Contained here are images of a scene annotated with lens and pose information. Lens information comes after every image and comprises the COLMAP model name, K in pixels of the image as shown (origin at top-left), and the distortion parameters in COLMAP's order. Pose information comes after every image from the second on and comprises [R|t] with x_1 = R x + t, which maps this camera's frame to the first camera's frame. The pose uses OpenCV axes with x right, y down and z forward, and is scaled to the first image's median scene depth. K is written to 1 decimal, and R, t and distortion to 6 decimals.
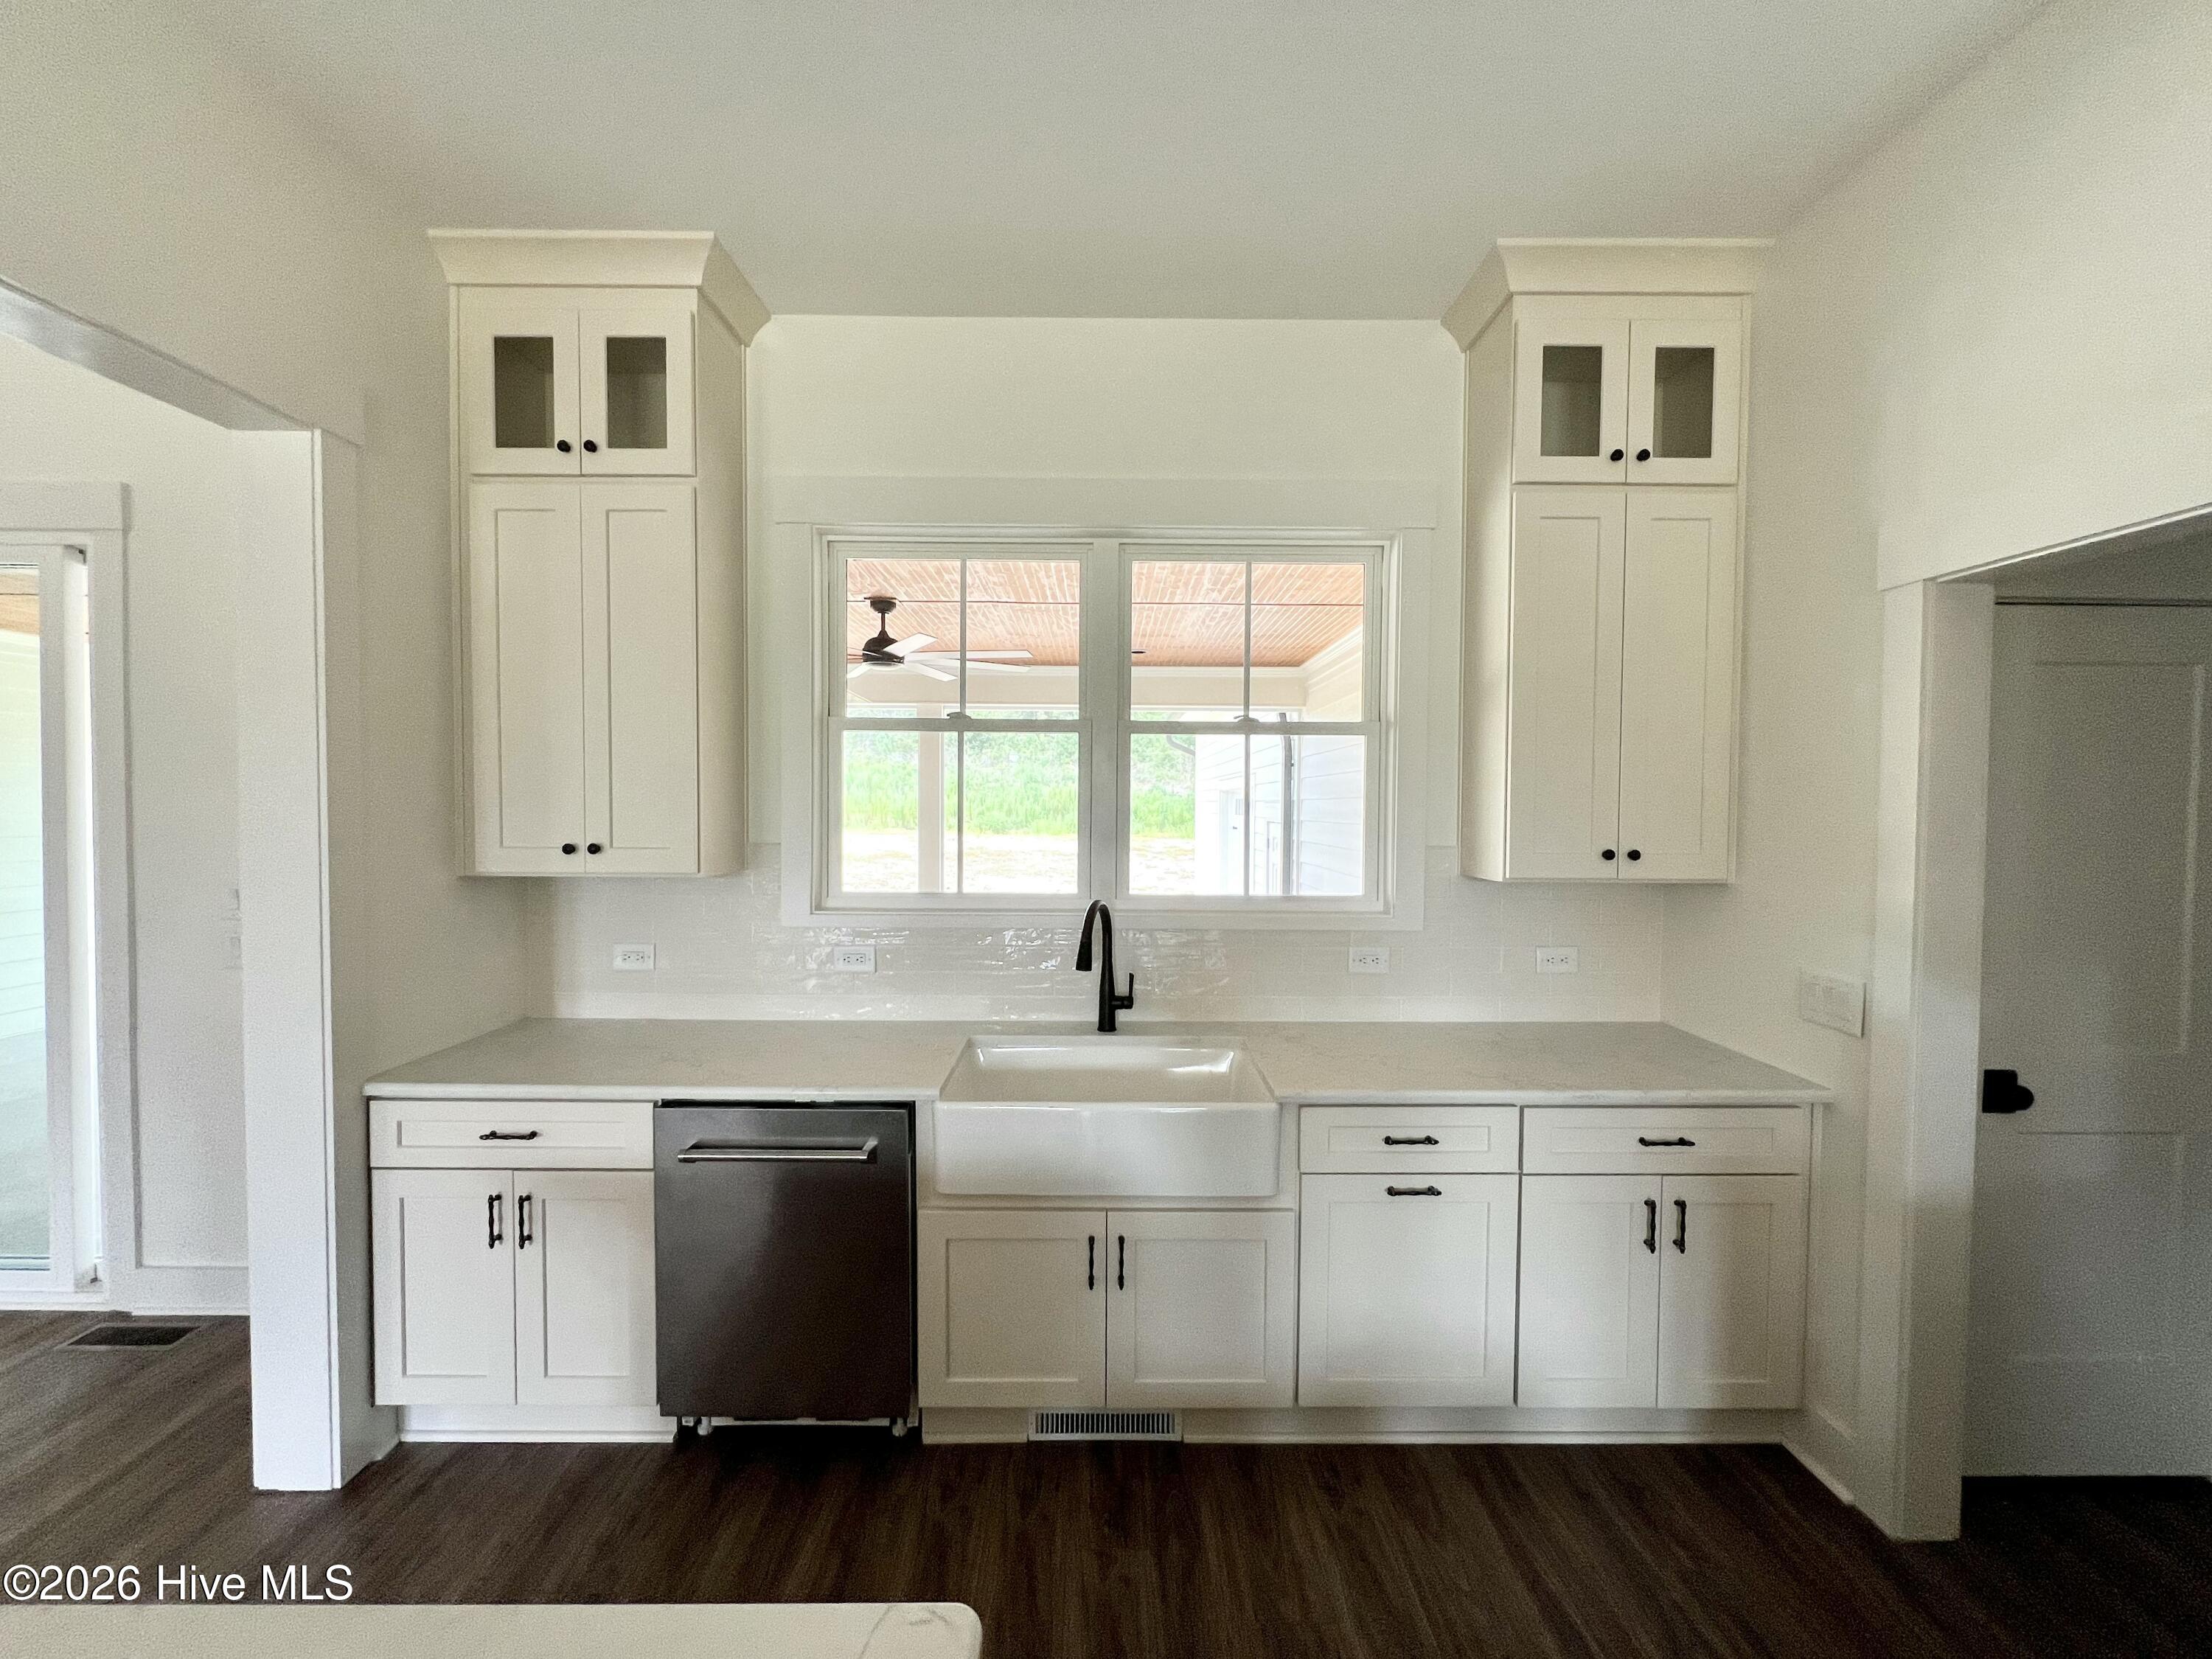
lens RADIAL K [[887.3, 0, 1106.7], [0, 887.3, 825.4], [0, 0, 1]] dist [-0.002191, -0.000529]
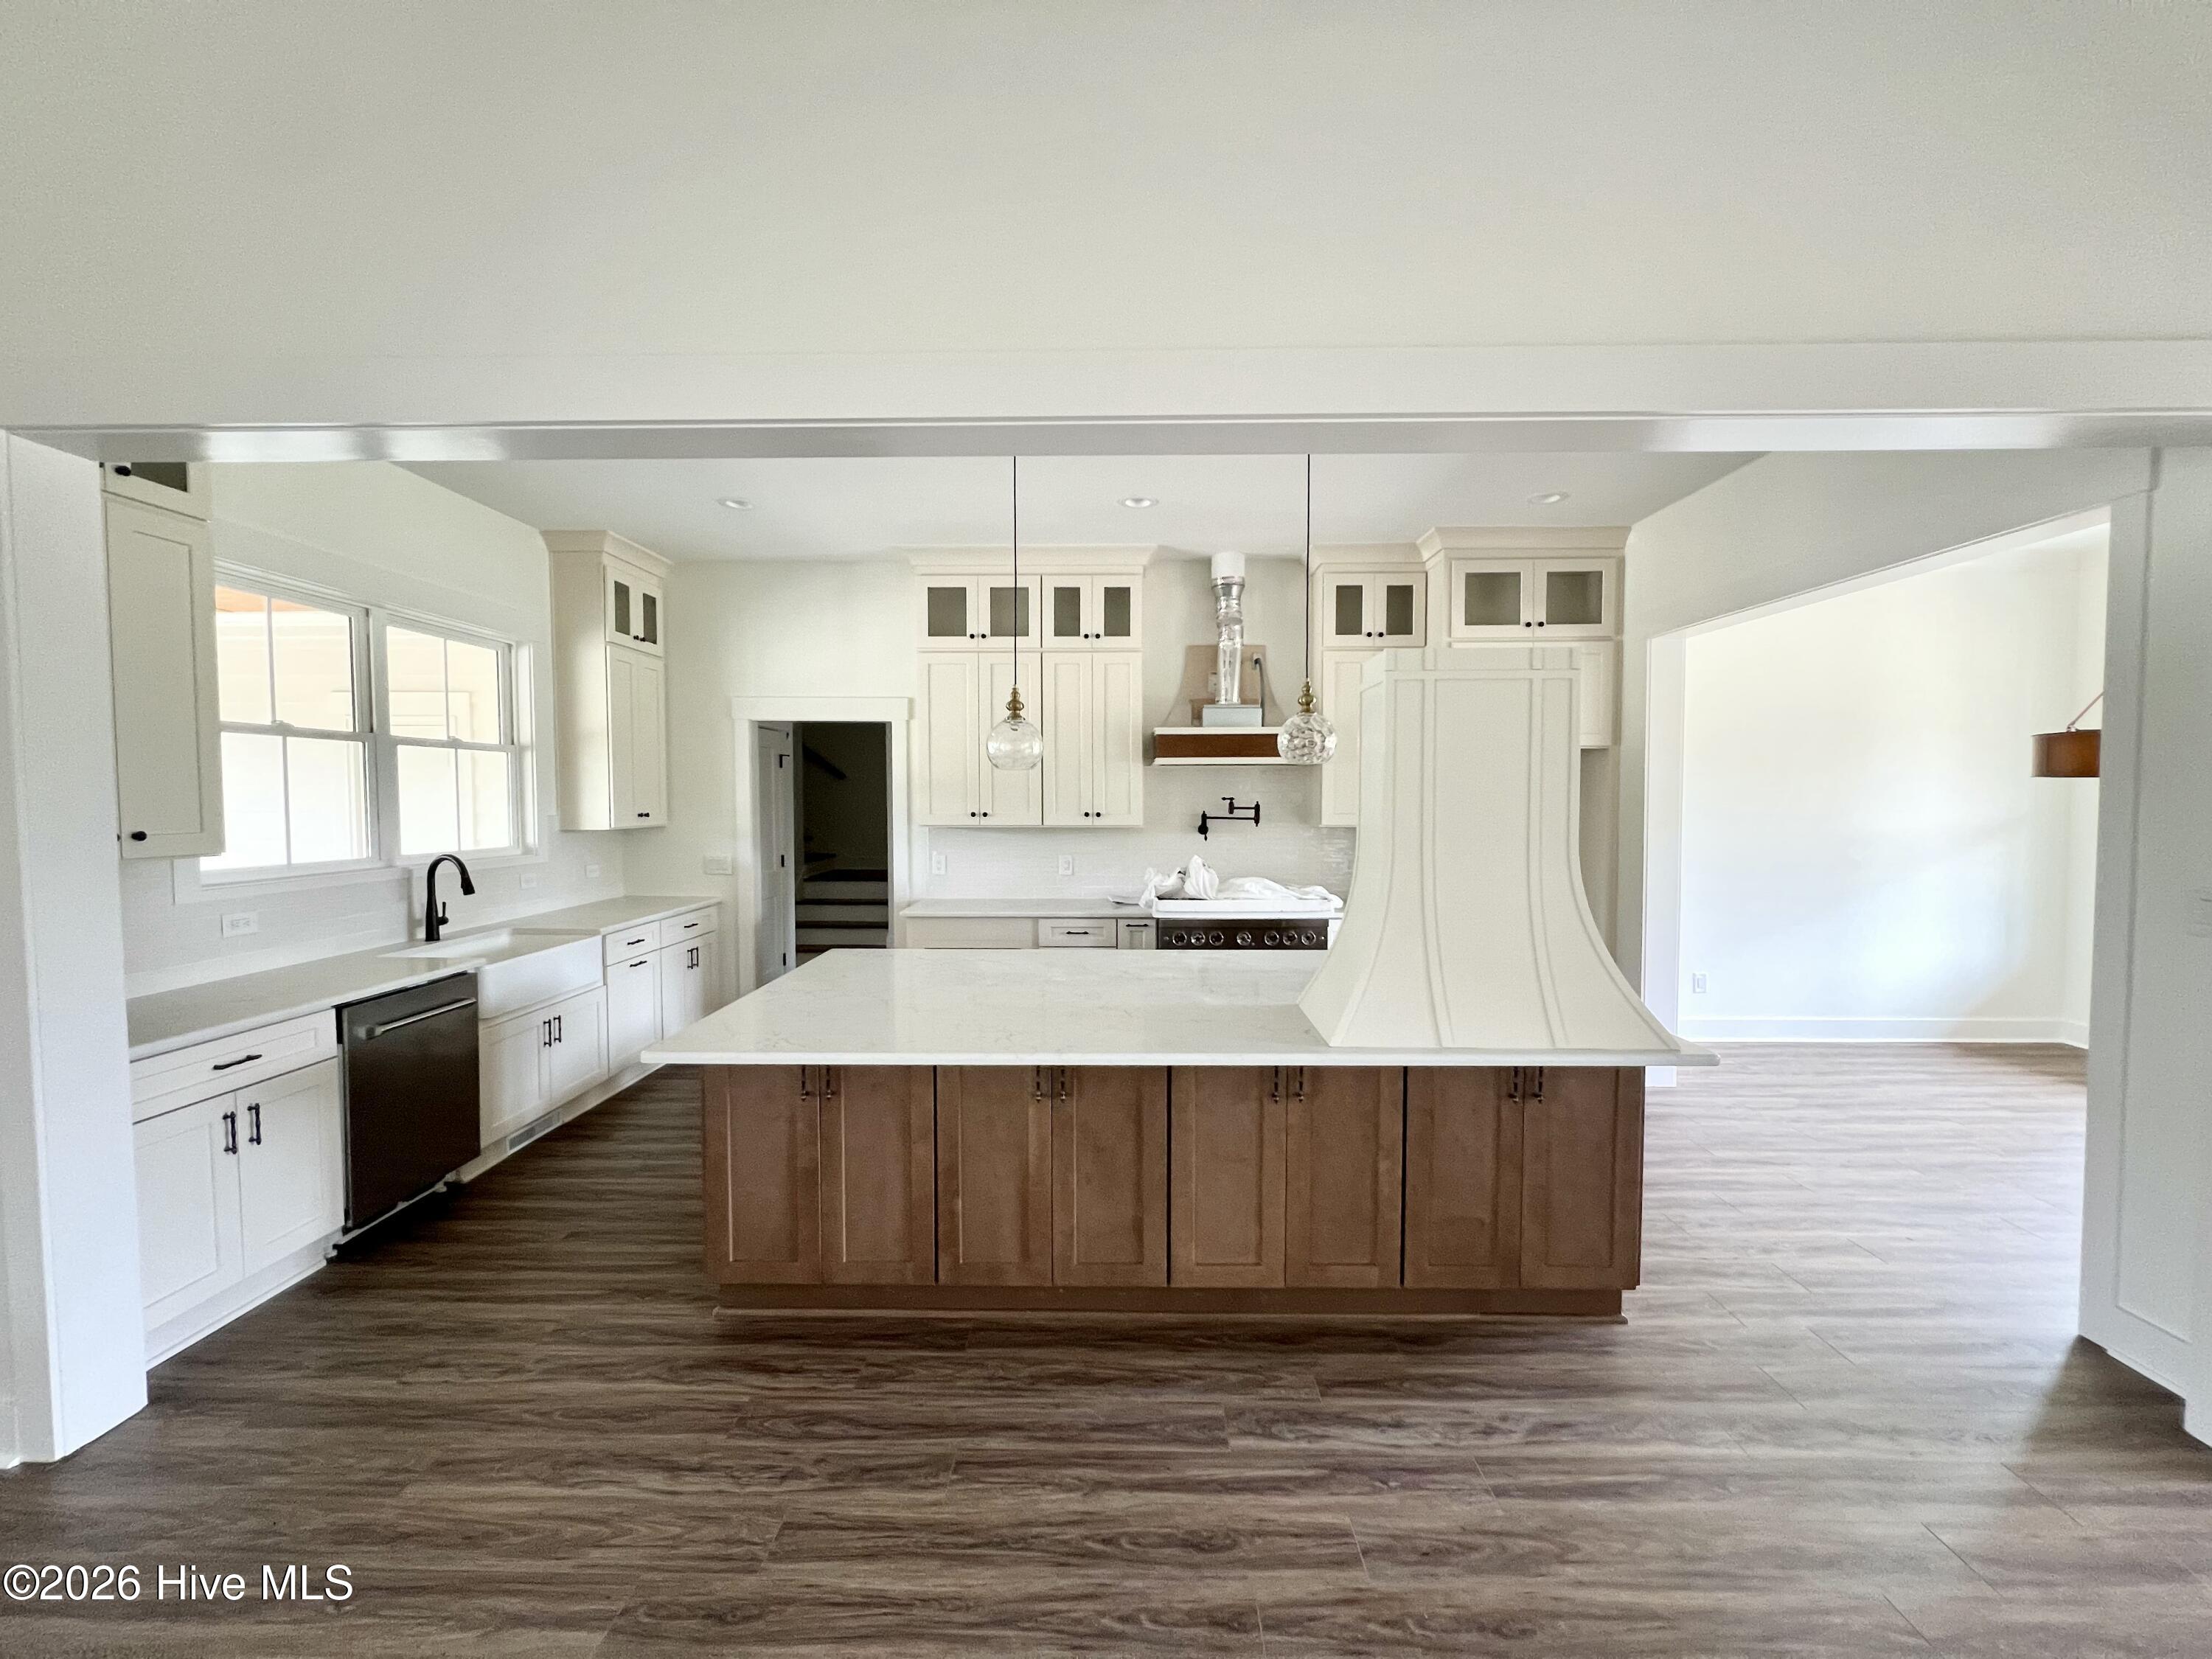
lens RADIAL K [[887.3, 0, 1104.5], [0, 887.3, 830.8], [0, 0, 1]] dist [-0.002191, -0.000529]
pose [[0.020101, -0.045732, 0.998751, -1.644723], [0.027928, 0.998589, 0.045163, 0.003960], [-0.999408, 0.026985, 0.021350, -0.219363]]
